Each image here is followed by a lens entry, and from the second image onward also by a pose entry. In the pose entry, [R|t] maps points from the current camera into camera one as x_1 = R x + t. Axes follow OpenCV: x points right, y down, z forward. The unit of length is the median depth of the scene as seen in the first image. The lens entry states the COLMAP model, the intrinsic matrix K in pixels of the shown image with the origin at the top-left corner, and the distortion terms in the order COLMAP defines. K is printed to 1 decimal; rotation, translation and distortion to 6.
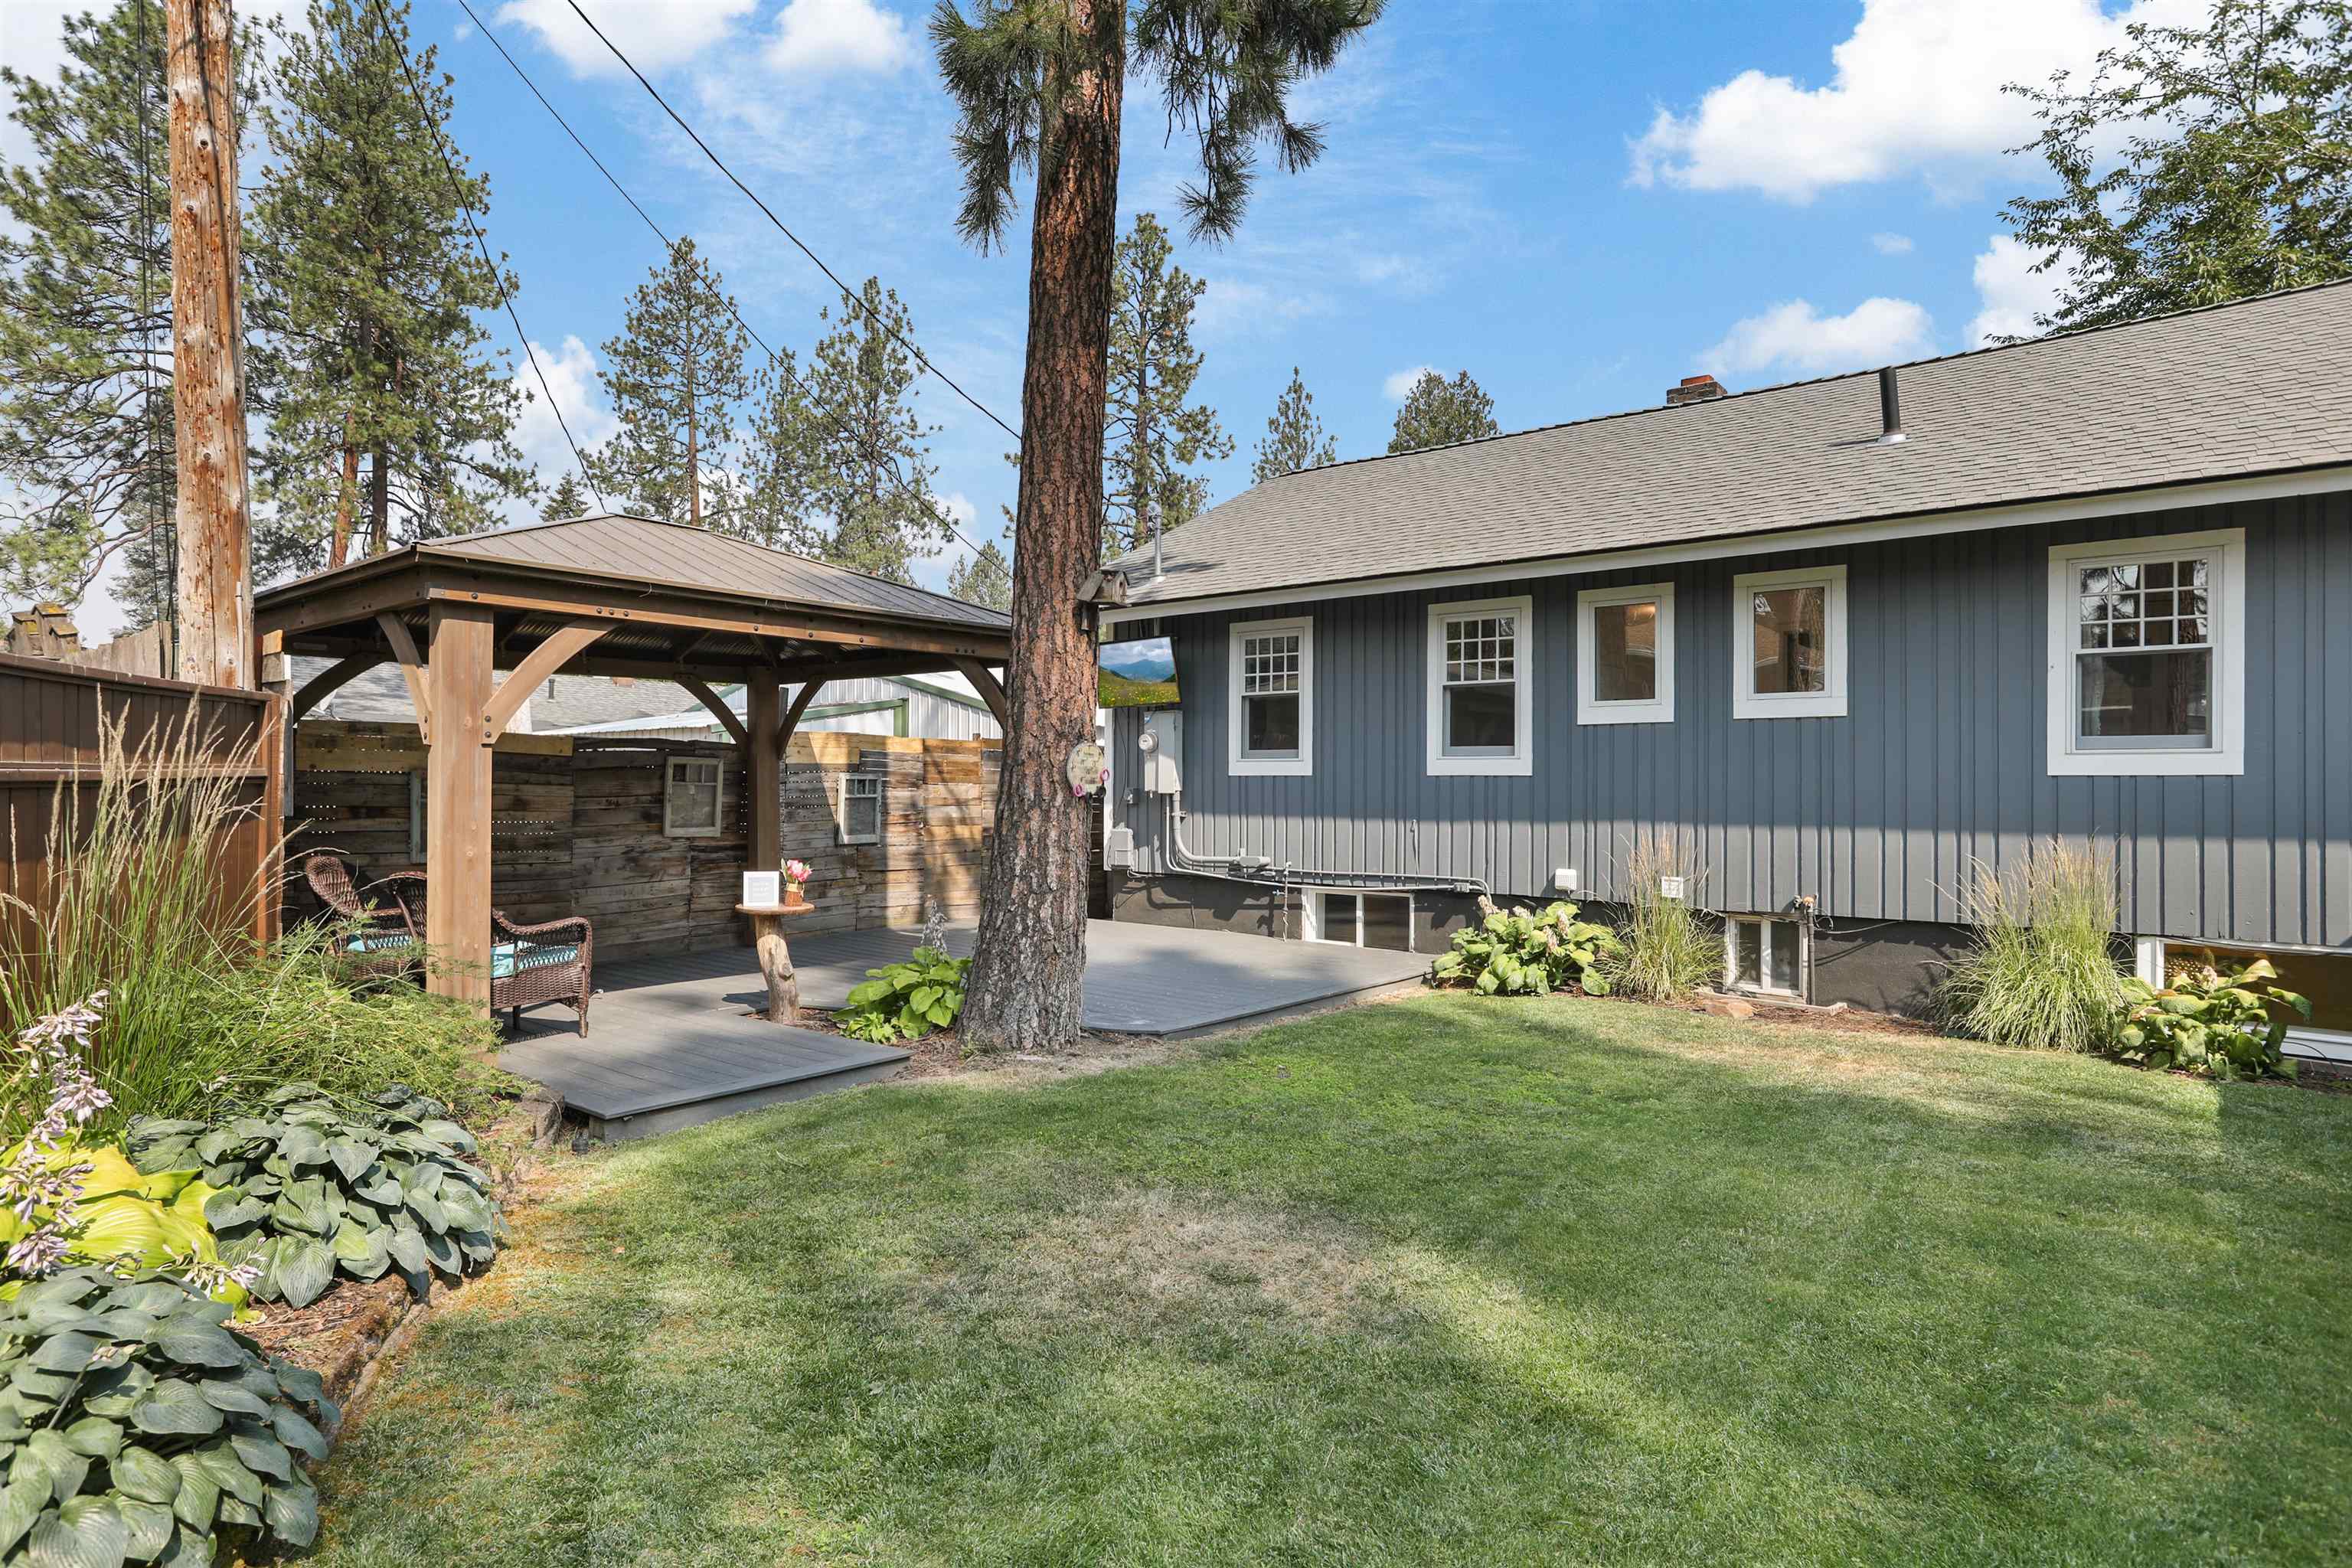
lens RADIAL K [[1268.5, 0, 1167.4], [0, 1268.5, 788.3], [0, 0, 1]] dist [-0.014442, 0.011513]
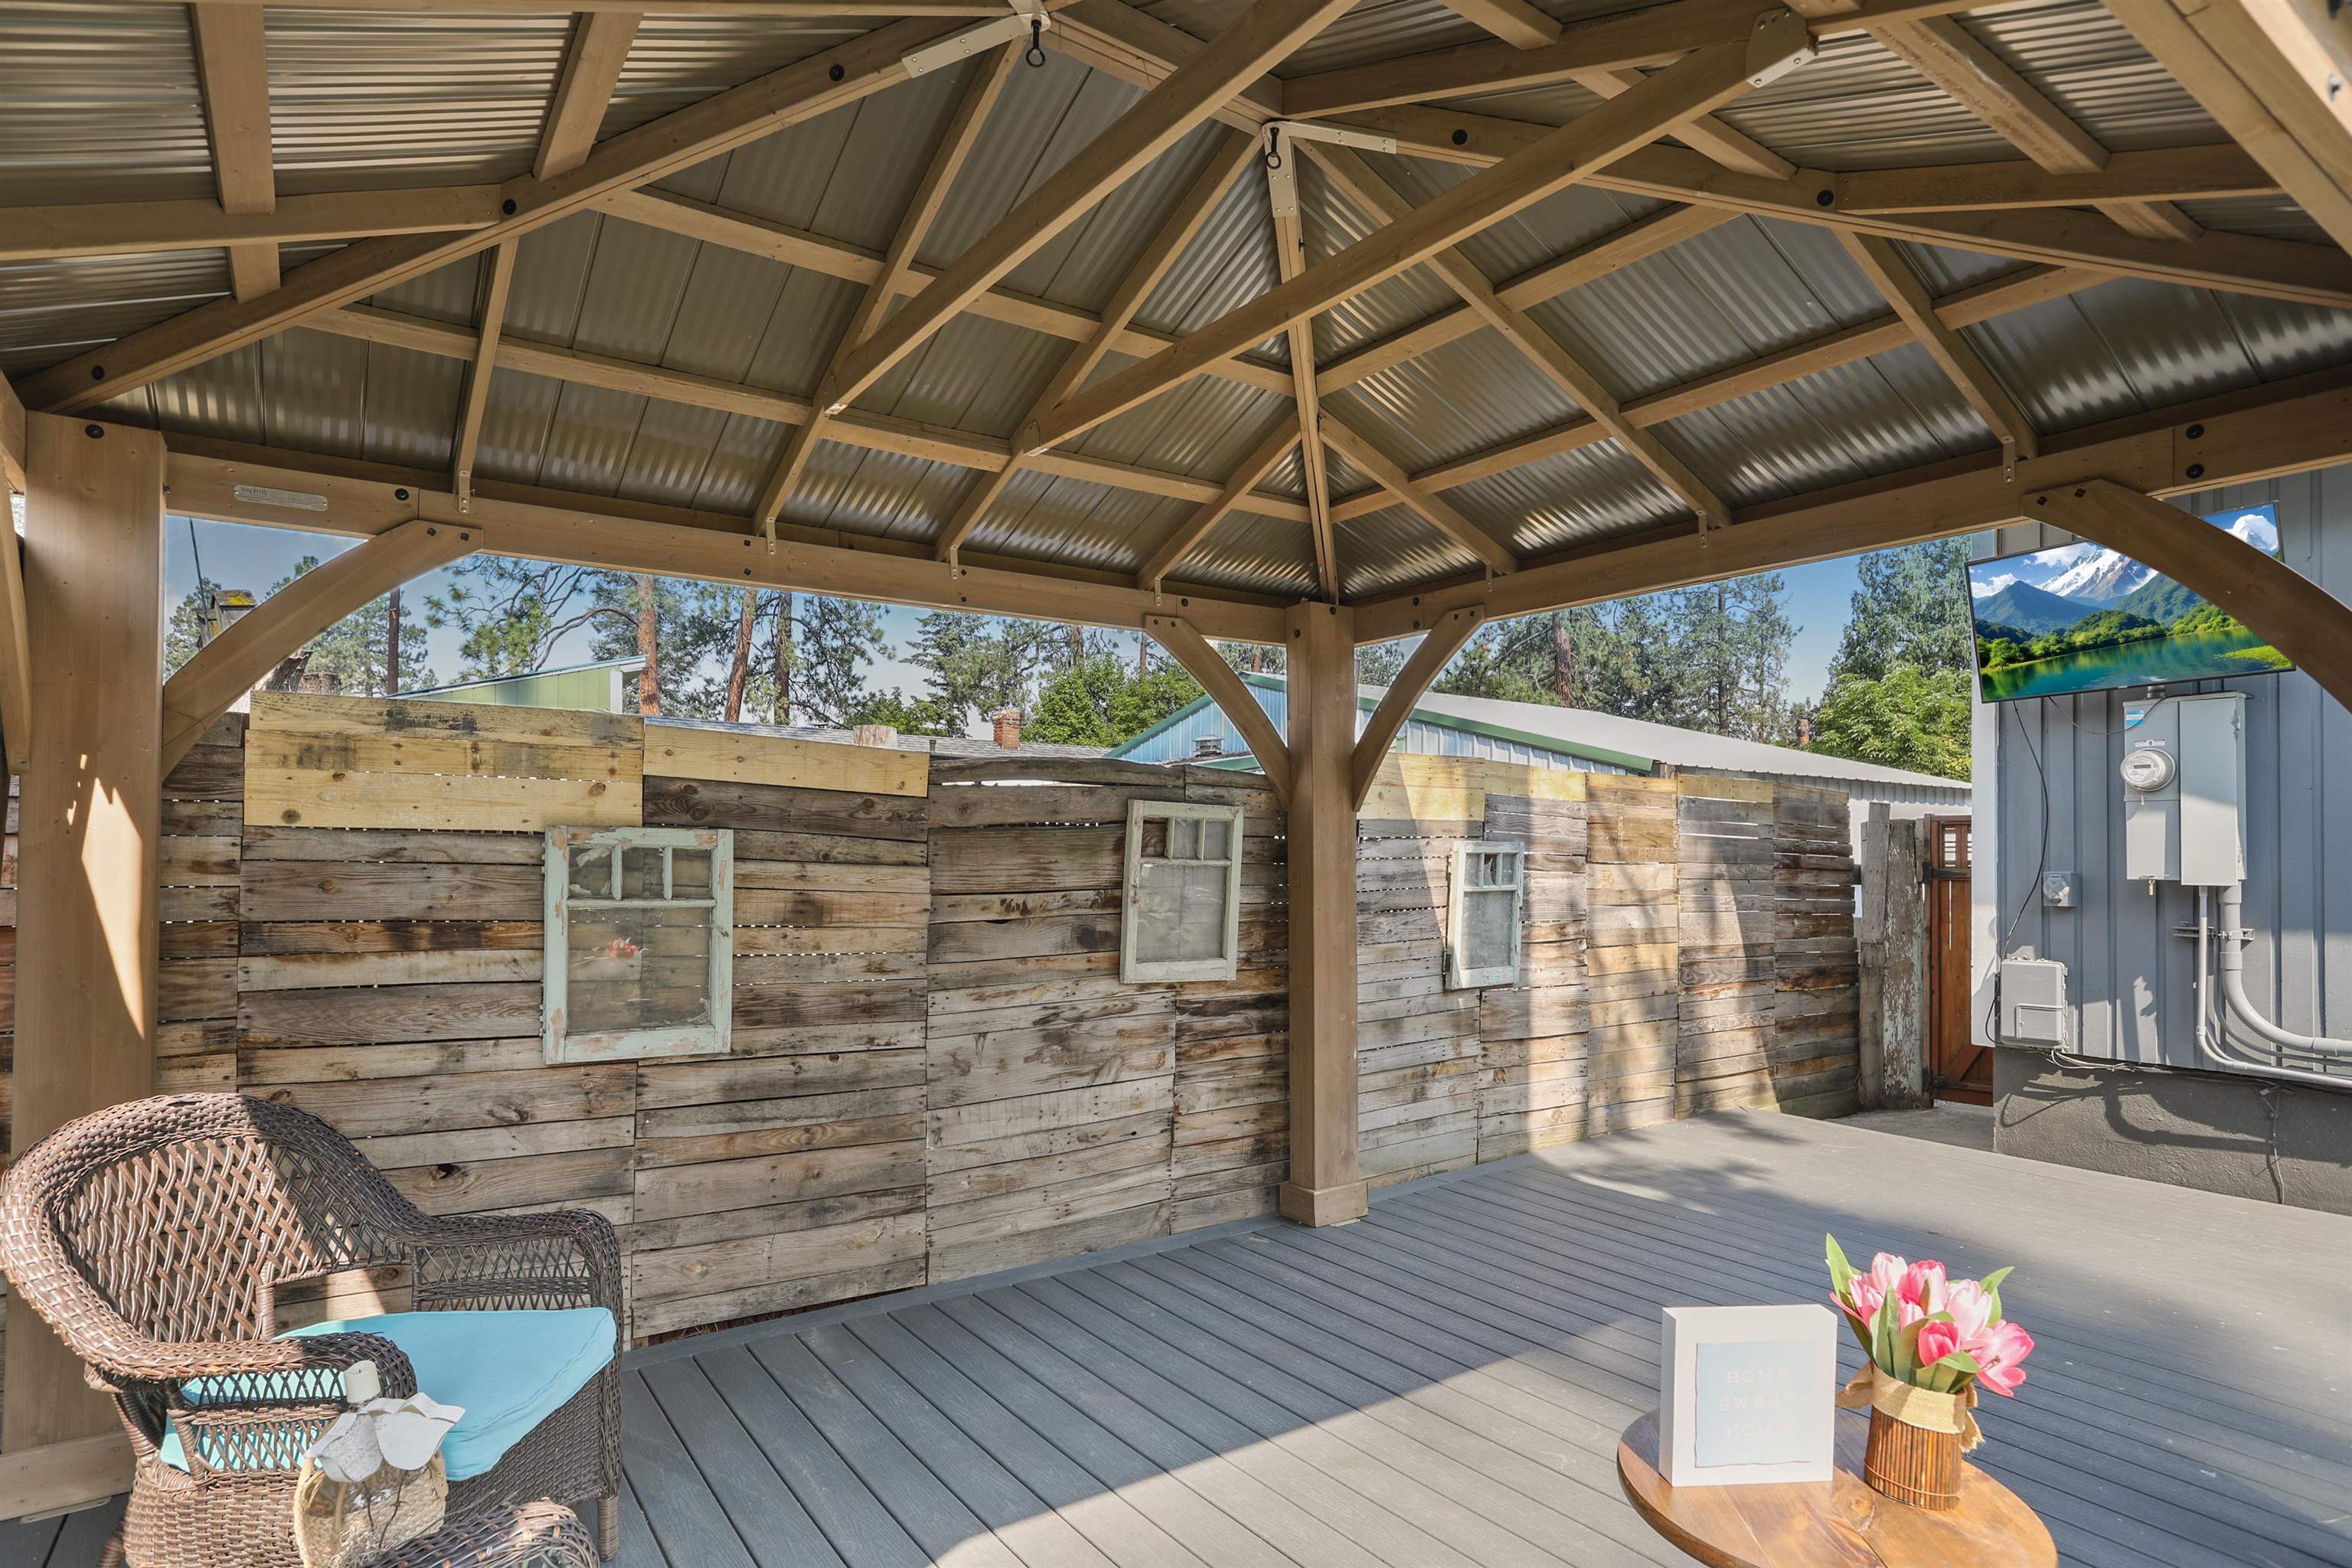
lens RADIAL K [[1268.5, 0, 1199.9], [0, 1268.5, 860.5], [0, 0, 1]] dist [-0.014442, 0.011513]
pose [[0.967036, 0.000705, -0.254638, -0.222621], [-0.001840, 0.999989, -0.004221, -0.002101], [0.254632, 0.004551, 0.967027, 0.497946]]
